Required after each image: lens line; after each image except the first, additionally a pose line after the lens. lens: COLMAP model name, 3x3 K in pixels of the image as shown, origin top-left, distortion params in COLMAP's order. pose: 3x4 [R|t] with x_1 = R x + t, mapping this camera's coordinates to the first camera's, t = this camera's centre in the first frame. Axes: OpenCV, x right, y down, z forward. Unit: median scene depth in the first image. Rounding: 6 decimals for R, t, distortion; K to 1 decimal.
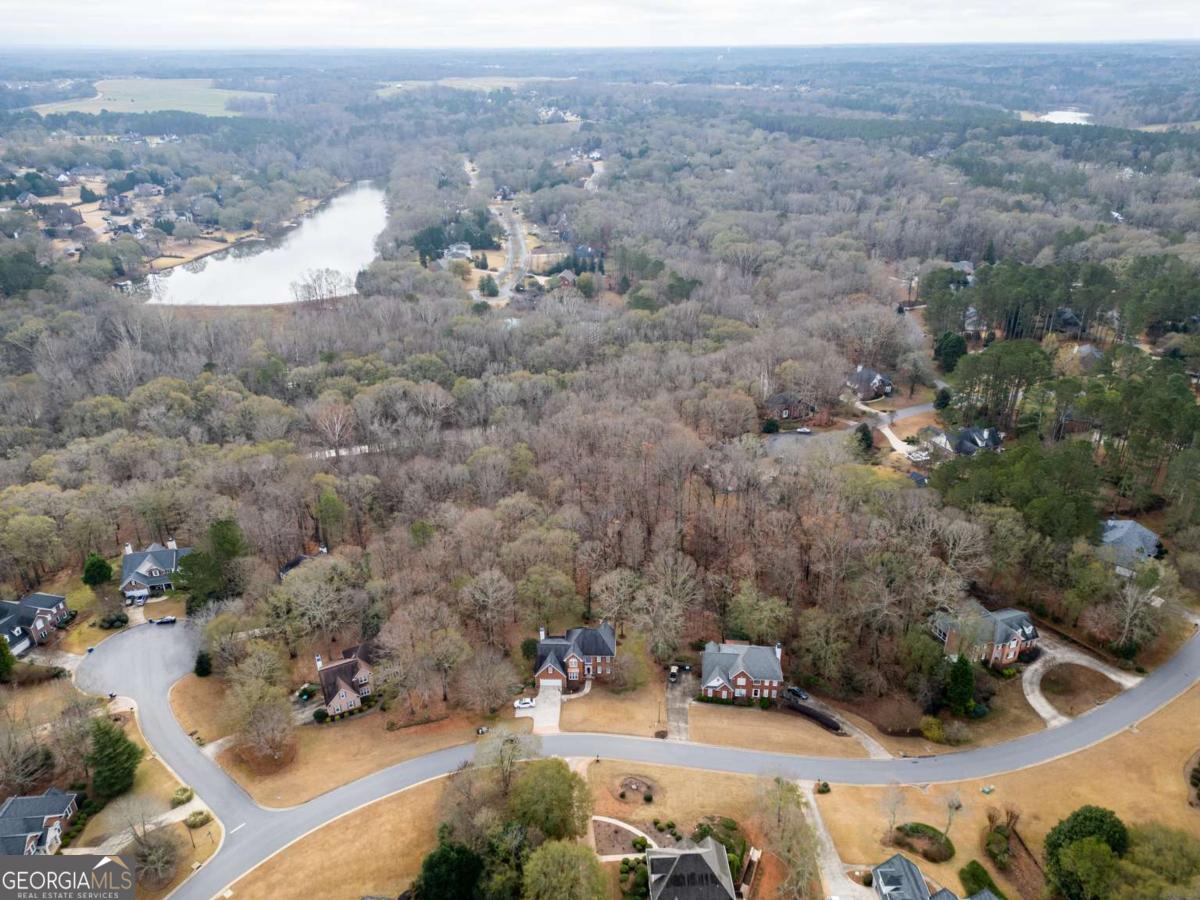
lens RADIAL K [[833.0, 0, 600.0], [0, 833.0, 450.0], [0, 0, 1]] dist [0.084831, -0.075651]
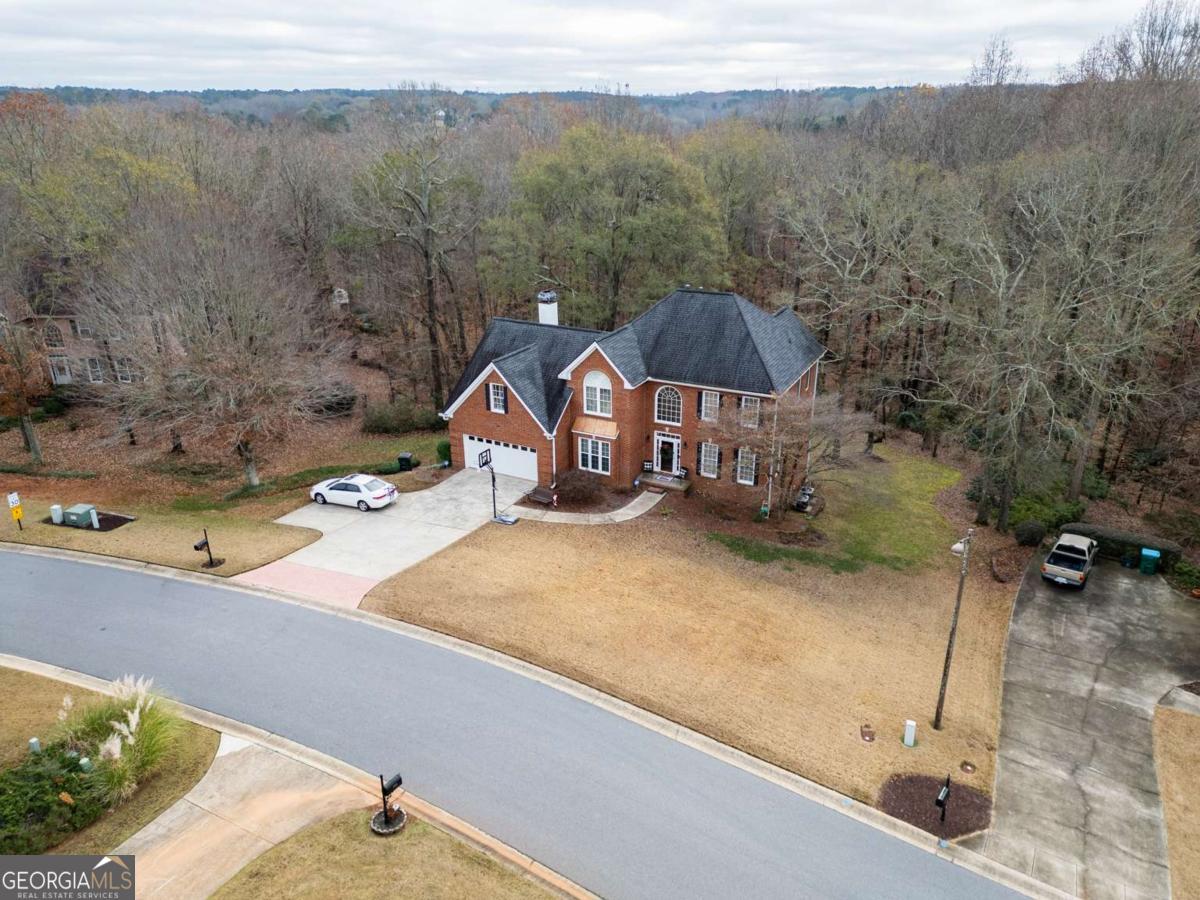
lens RADIAL K [[833.0, 0, 600.0], [0, 833.0, 450.0], [0, 0, 1]] dist [0.084831, -0.075651]
pose [[0.903093, 0.163256, -0.397204, 0.065292], [-0.186067, 0.982348, -0.019288, 0.277608], [0.387043, 0.091325, 0.917528, 0.797019]]
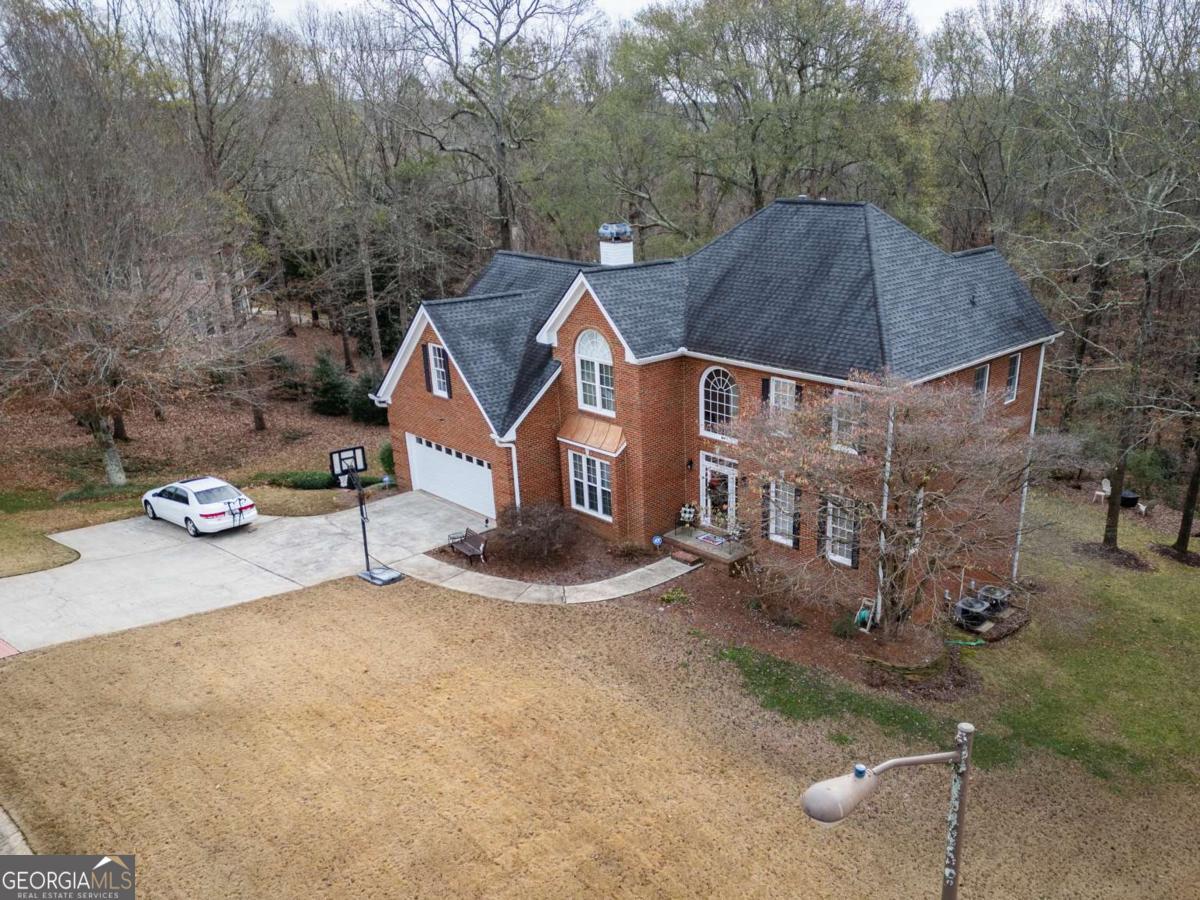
lens RADIAL K [[987.2, 0, 706.5], [0, 987.2, 534.2], [0, 0, 1]] dist [0.065718, -0.001222]
pose [[0.757842, 0.252648, -0.601535, 0.082248], [-0.284437, 0.957690, 0.043887, 0.269971], [0.587171, 0.137840, 0.797640, 0.901596]]
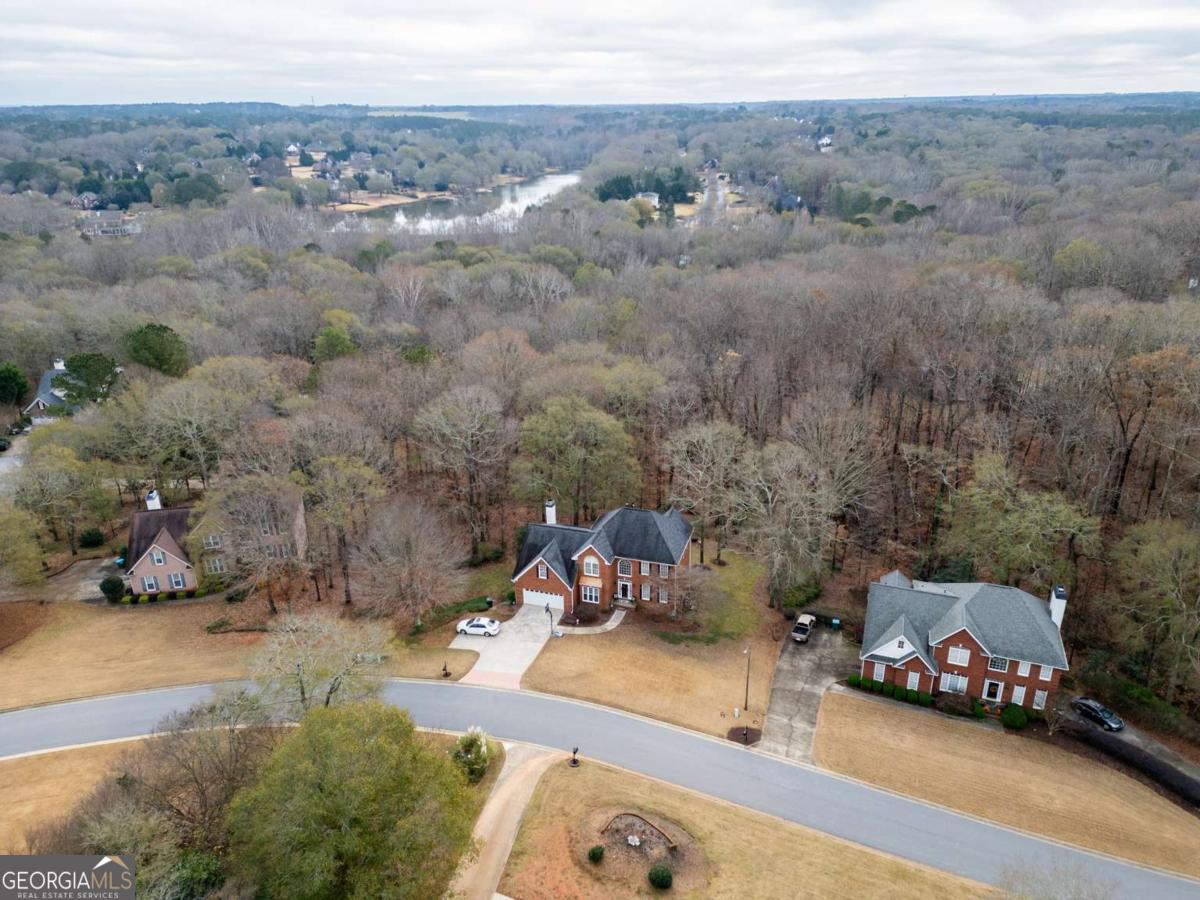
lens RADIAL K [[833.0, 0, 600.0], [0, 833.0, 450.0], [0, 0, 1]] dist [0.084831, -0.075651]
pose [[0.964377, 0.098385, -0.245556, 0.087444], [-0.112089, 0.992792, -0.042437, 0.209334], [0.239611, 0.068450, 0.968453, 0.530025]]
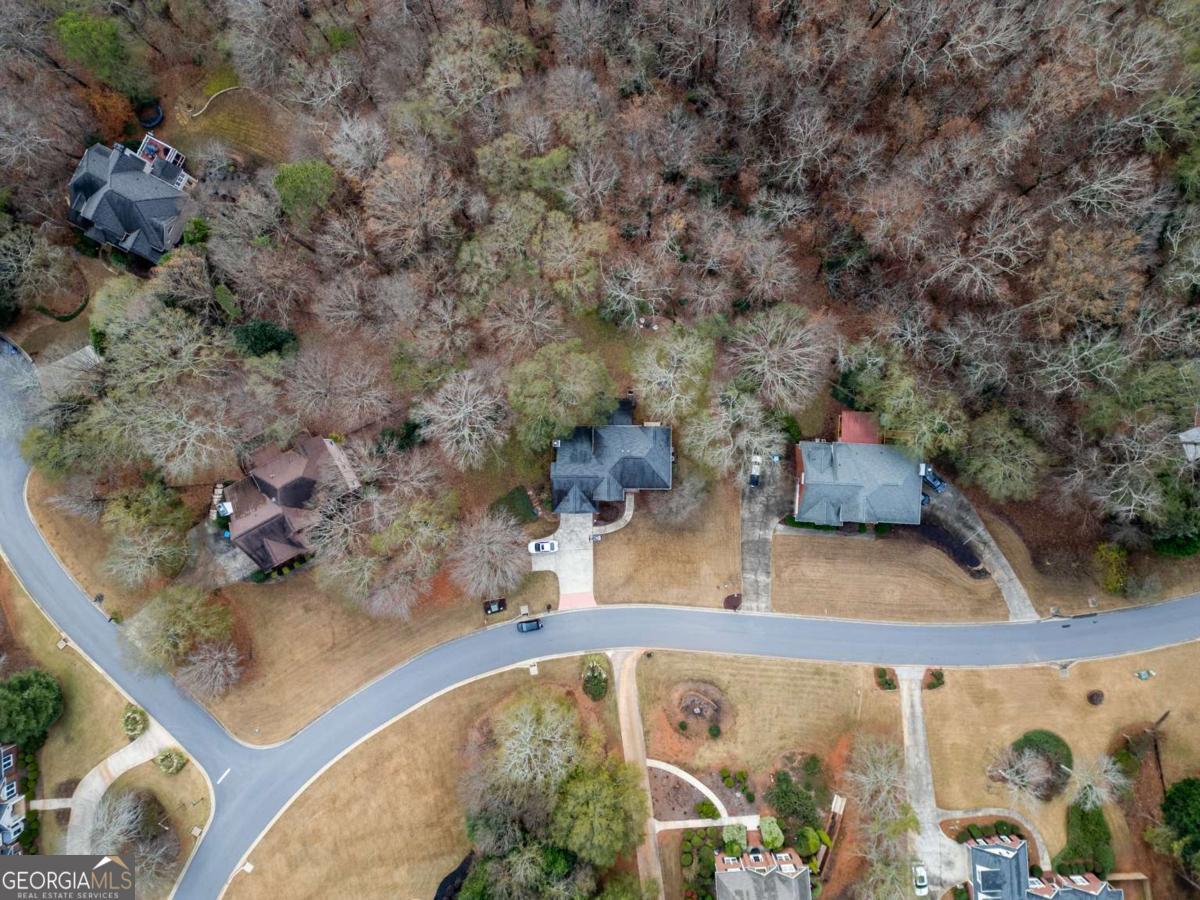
lens RADIAL K [[833.0, 0, 600.0], [0, 833.0, 450.0], [0, 0, 1]] dist [0.084831, -0.075651]
pose [[0.999528, -0.029013, -0.010076, -0.030976], [0.022001, 0.447473, 0.894027, -0.361700], [-0.021429, -0.893826, 0.447901, 0.745343]]
